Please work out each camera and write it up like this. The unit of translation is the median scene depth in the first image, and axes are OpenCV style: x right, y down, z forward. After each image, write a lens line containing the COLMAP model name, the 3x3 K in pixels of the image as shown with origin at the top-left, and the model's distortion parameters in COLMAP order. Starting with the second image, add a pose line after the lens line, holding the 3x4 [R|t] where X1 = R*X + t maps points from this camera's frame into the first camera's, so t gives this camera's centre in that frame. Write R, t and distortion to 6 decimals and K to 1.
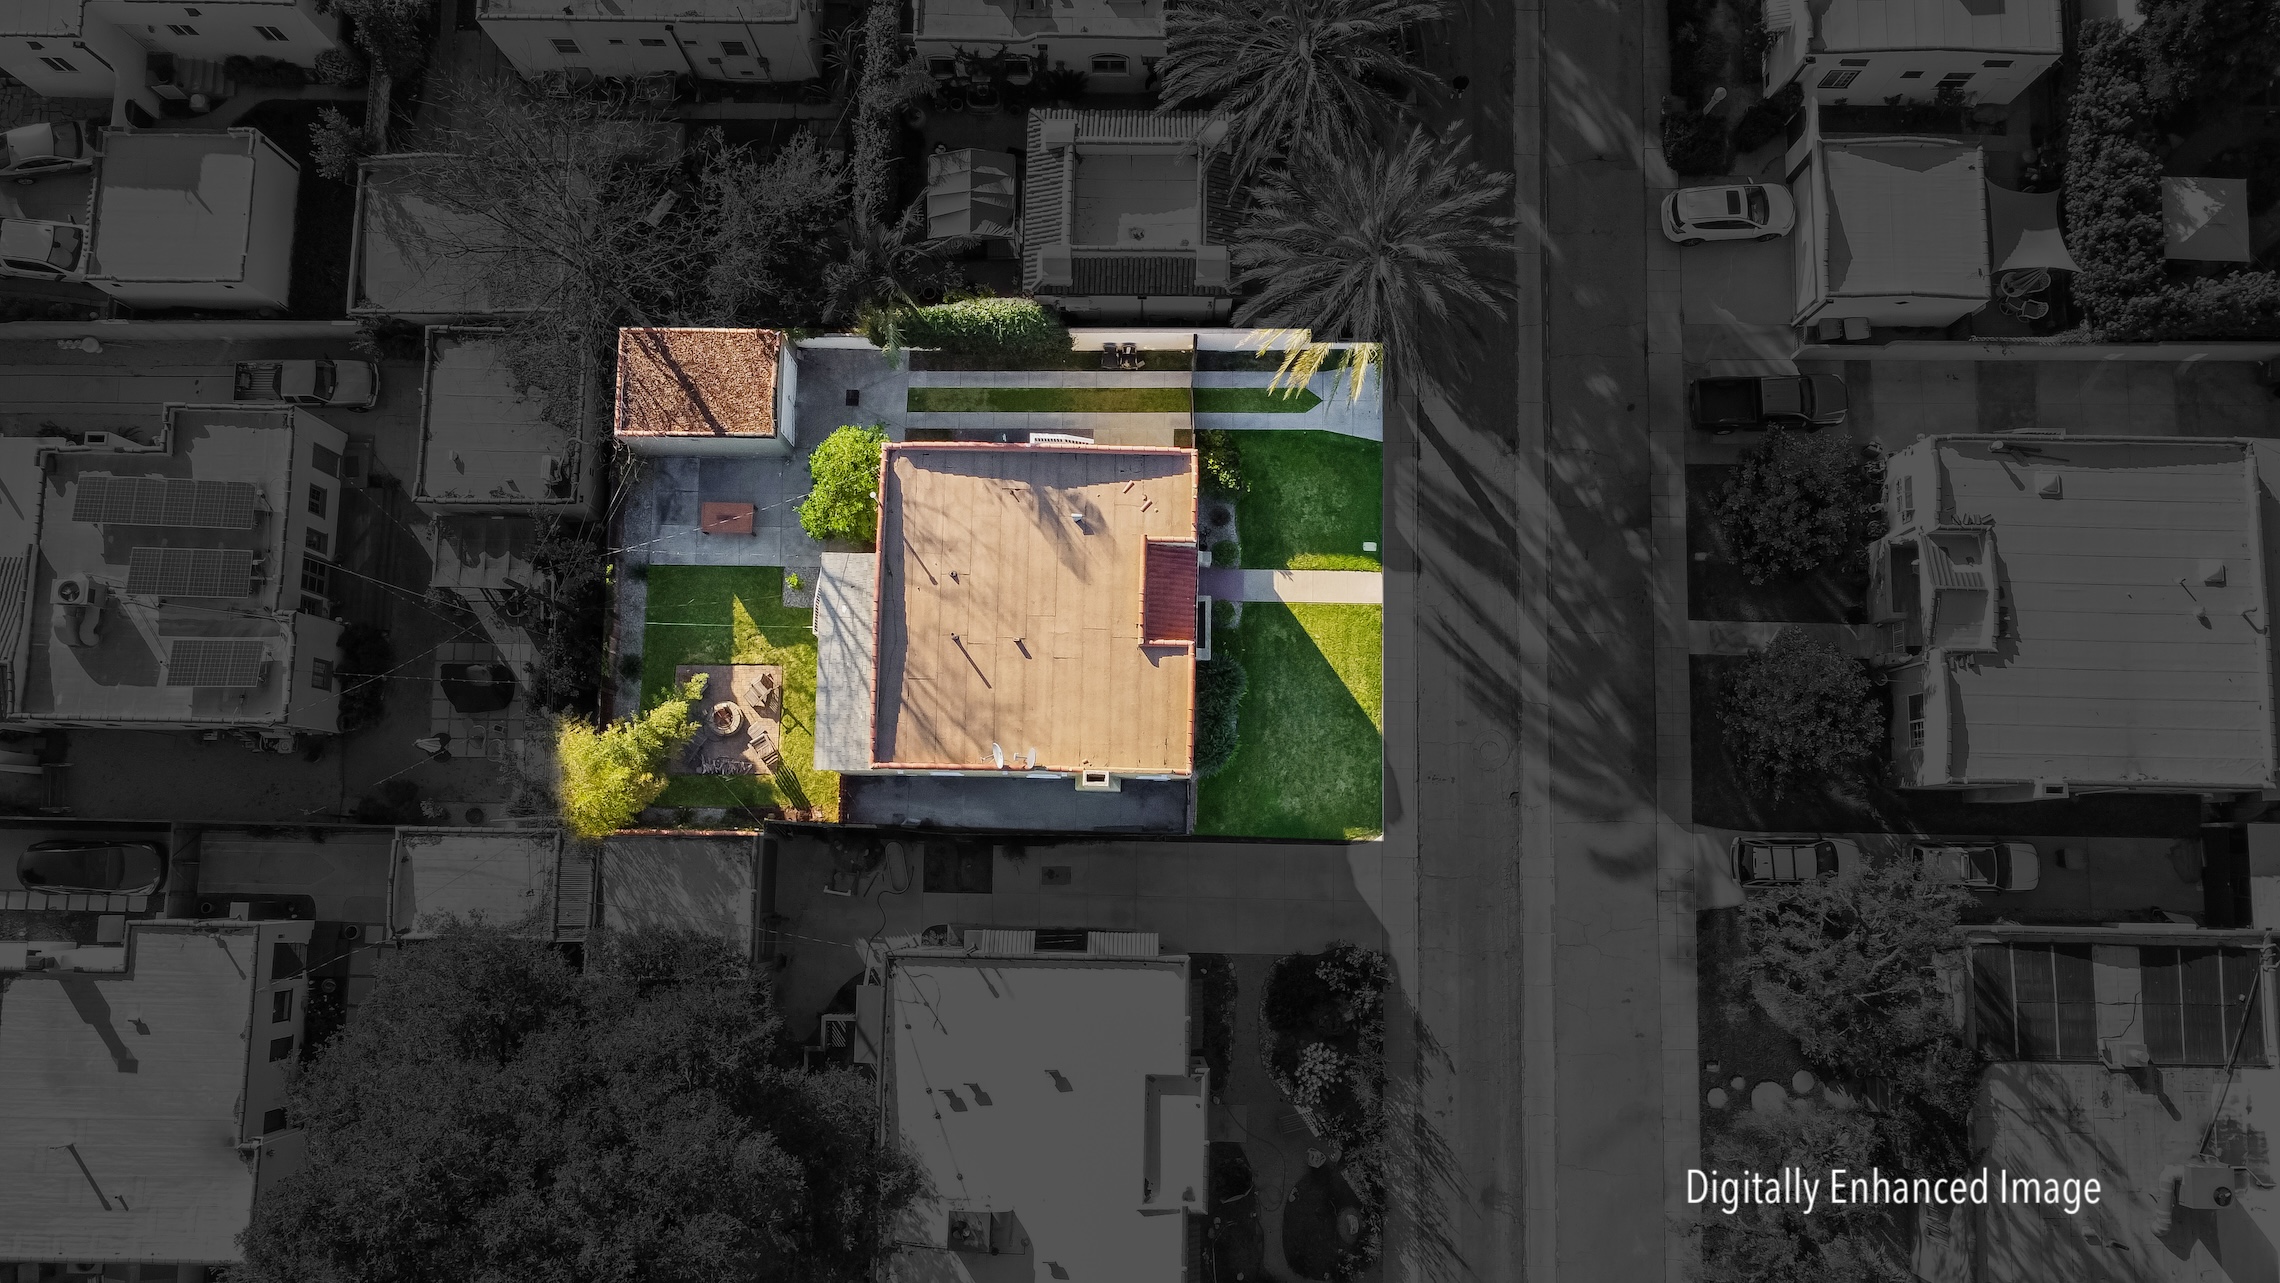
lens RADIAL K [[1722.8, 0, 1122.5], [0, 1722.8, 621.0], [0, 0, 1]] dist [0.011922, -0.017176]
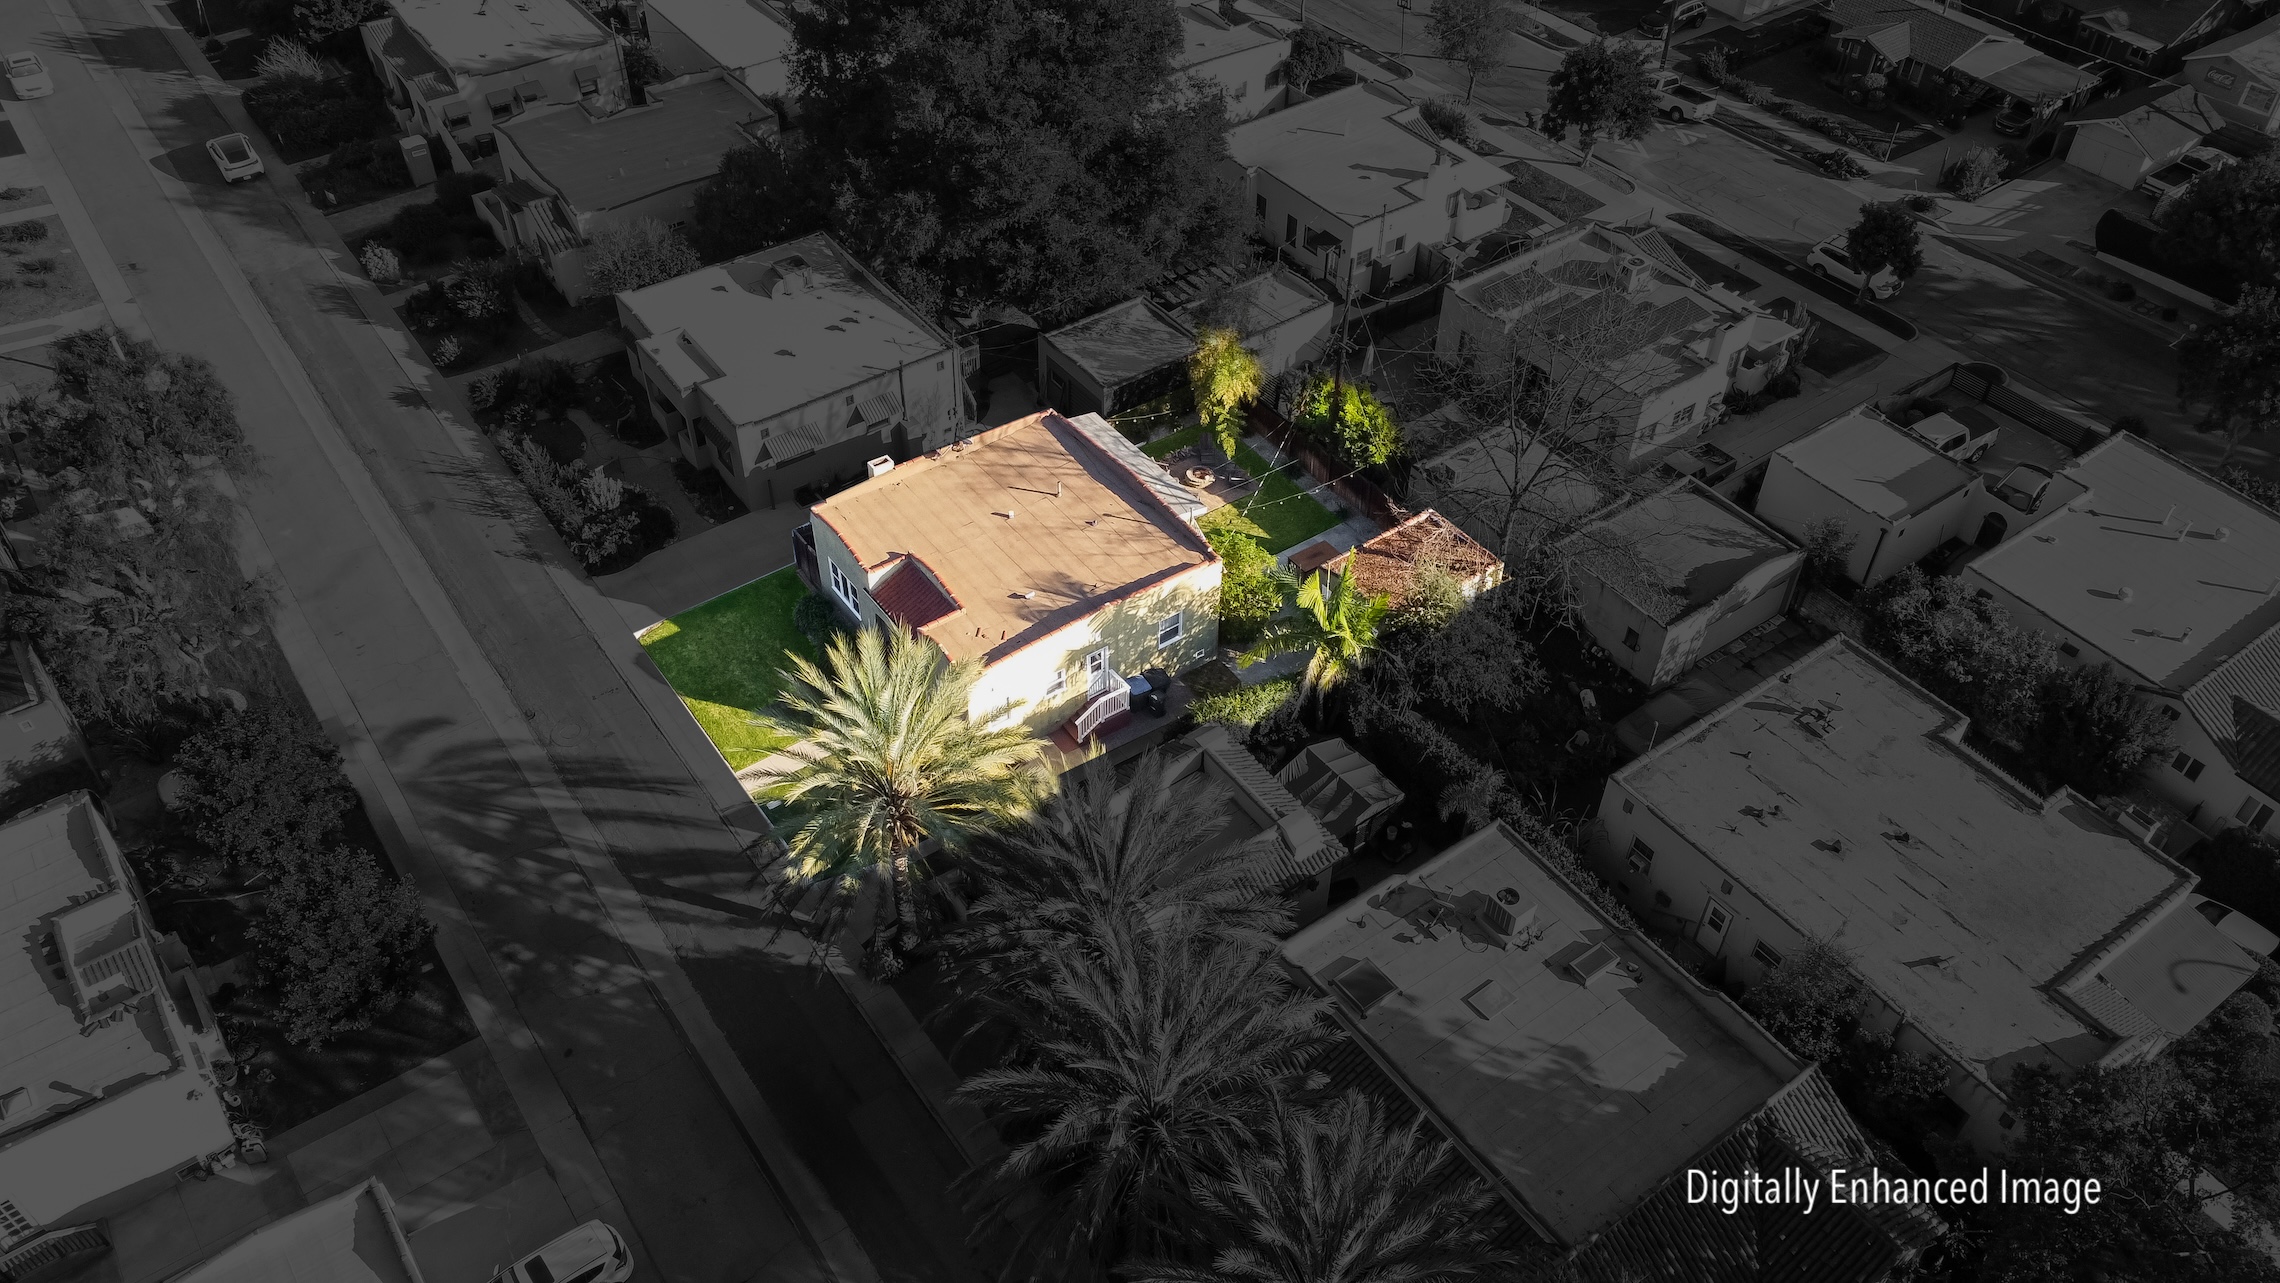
lens RADIAL K [[1722.8, 0, 1121.3], [0, 1722.8, 637.7], [0, 0, 1]] dist [0.011922, -0.017176]
pose [[-0.805748, 0.415317, -0.422235, 0.353930], [-0.586262, -0.458114, 0.668153, -0.750045], [0.084064, 0.785903, 0.612609, 0.372937]]
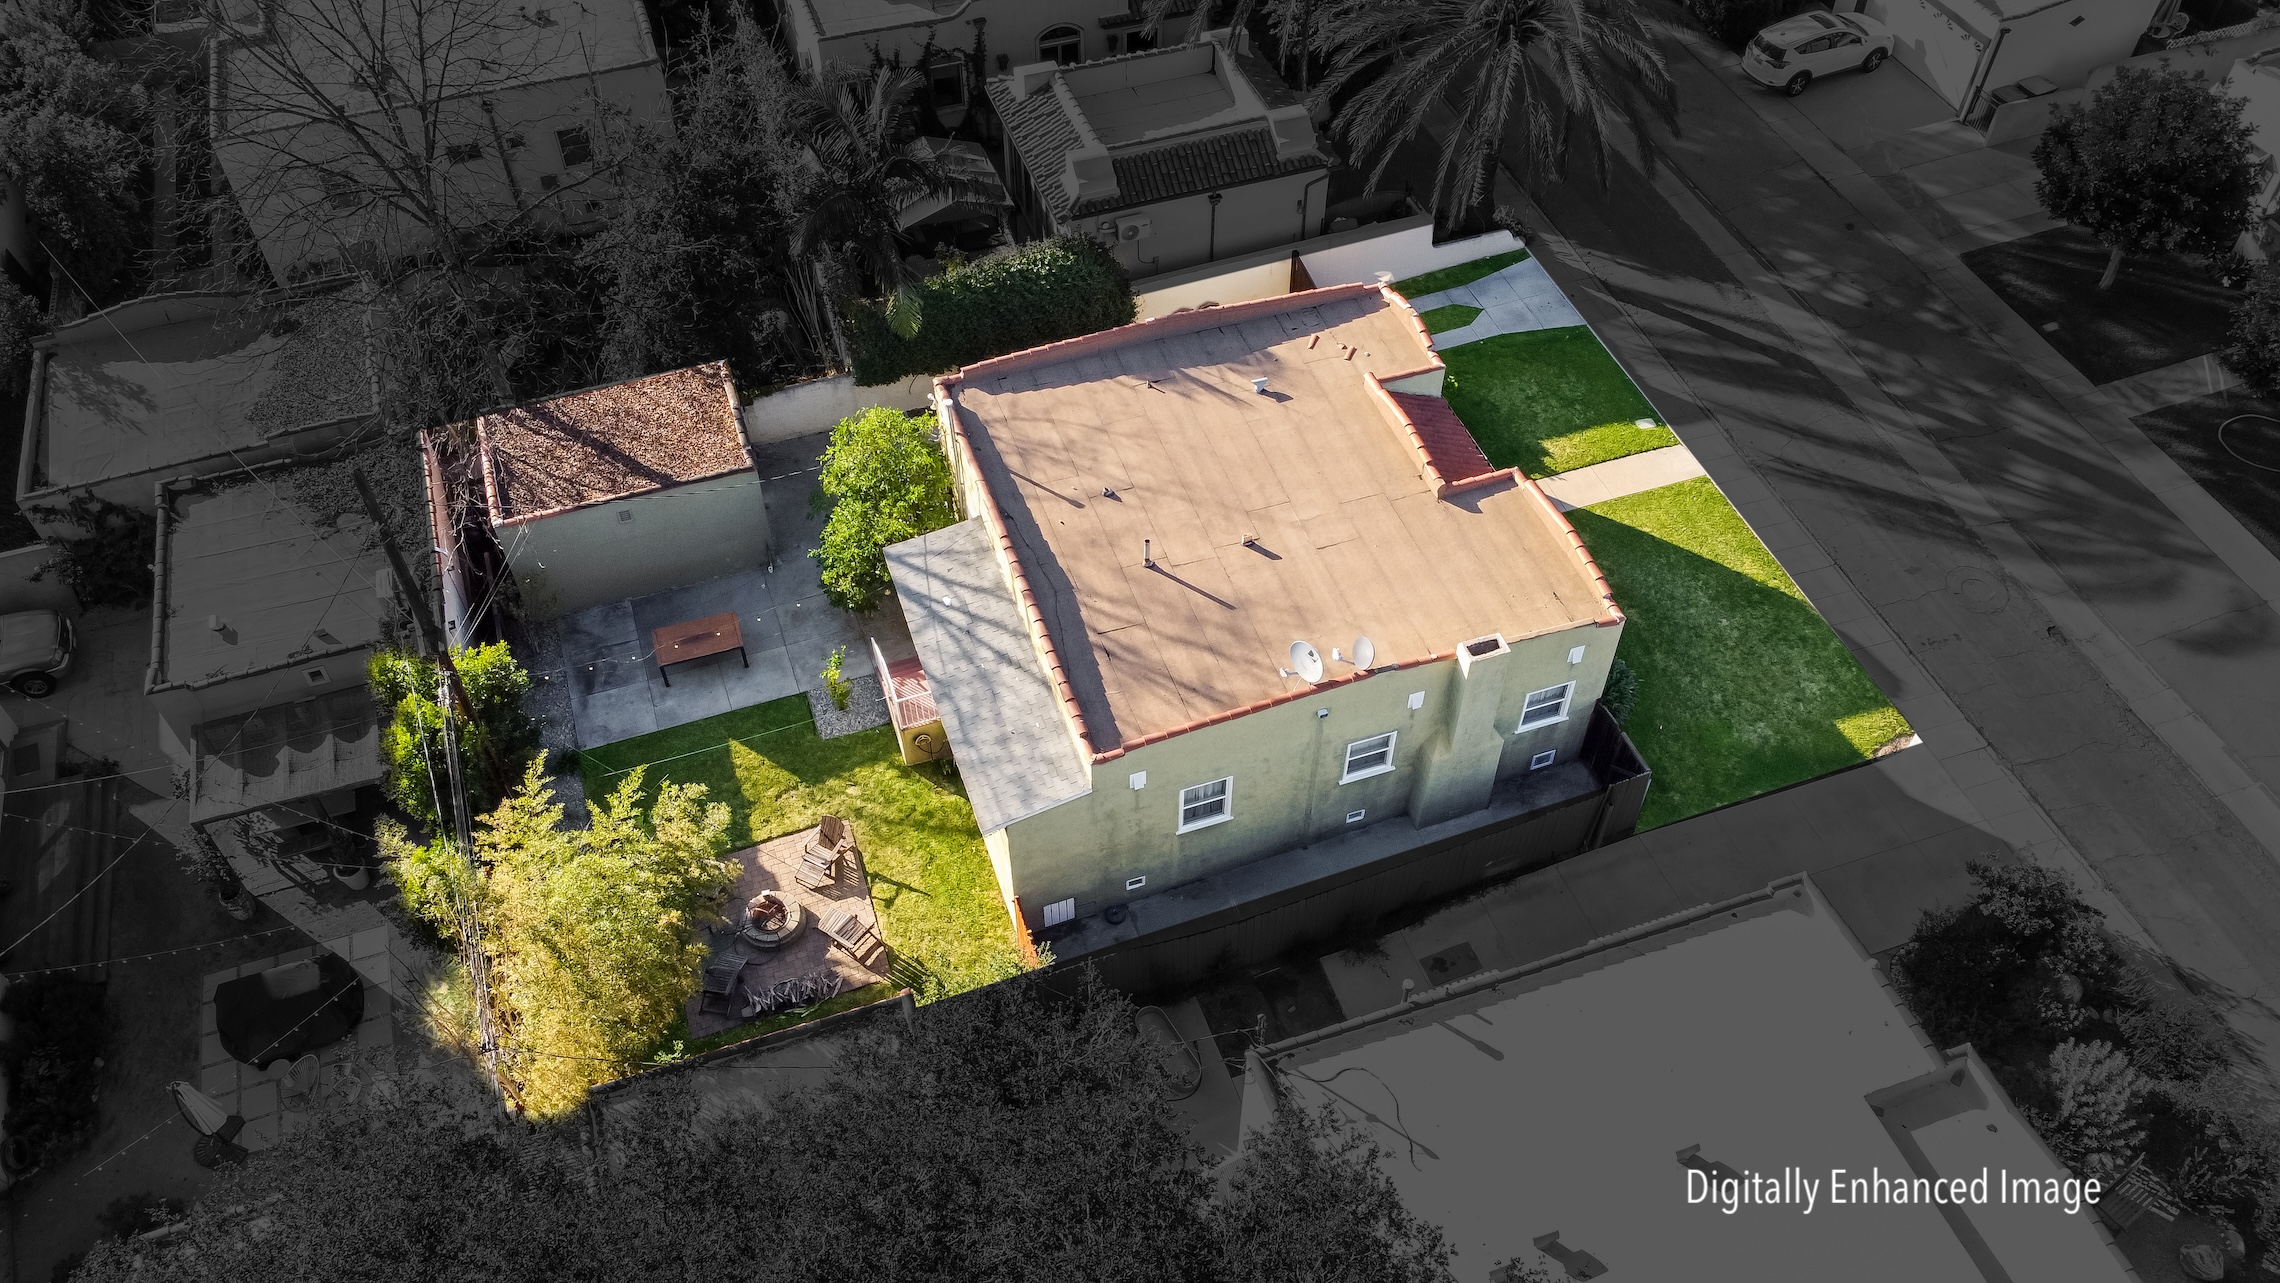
lens RADIAL K [[1722.8, 0, 1126.1], [0, 1722.8, 634.9], [0, 0, 1]] dist [0.011922, -0.017176]
pose [[0.939720, -0.250929, 0.232294, -0.232505], [0.337747, 0.787247, -0.515915, 0.310532], [-0.053414, 0.563273, 0.824543, 0.498092]]
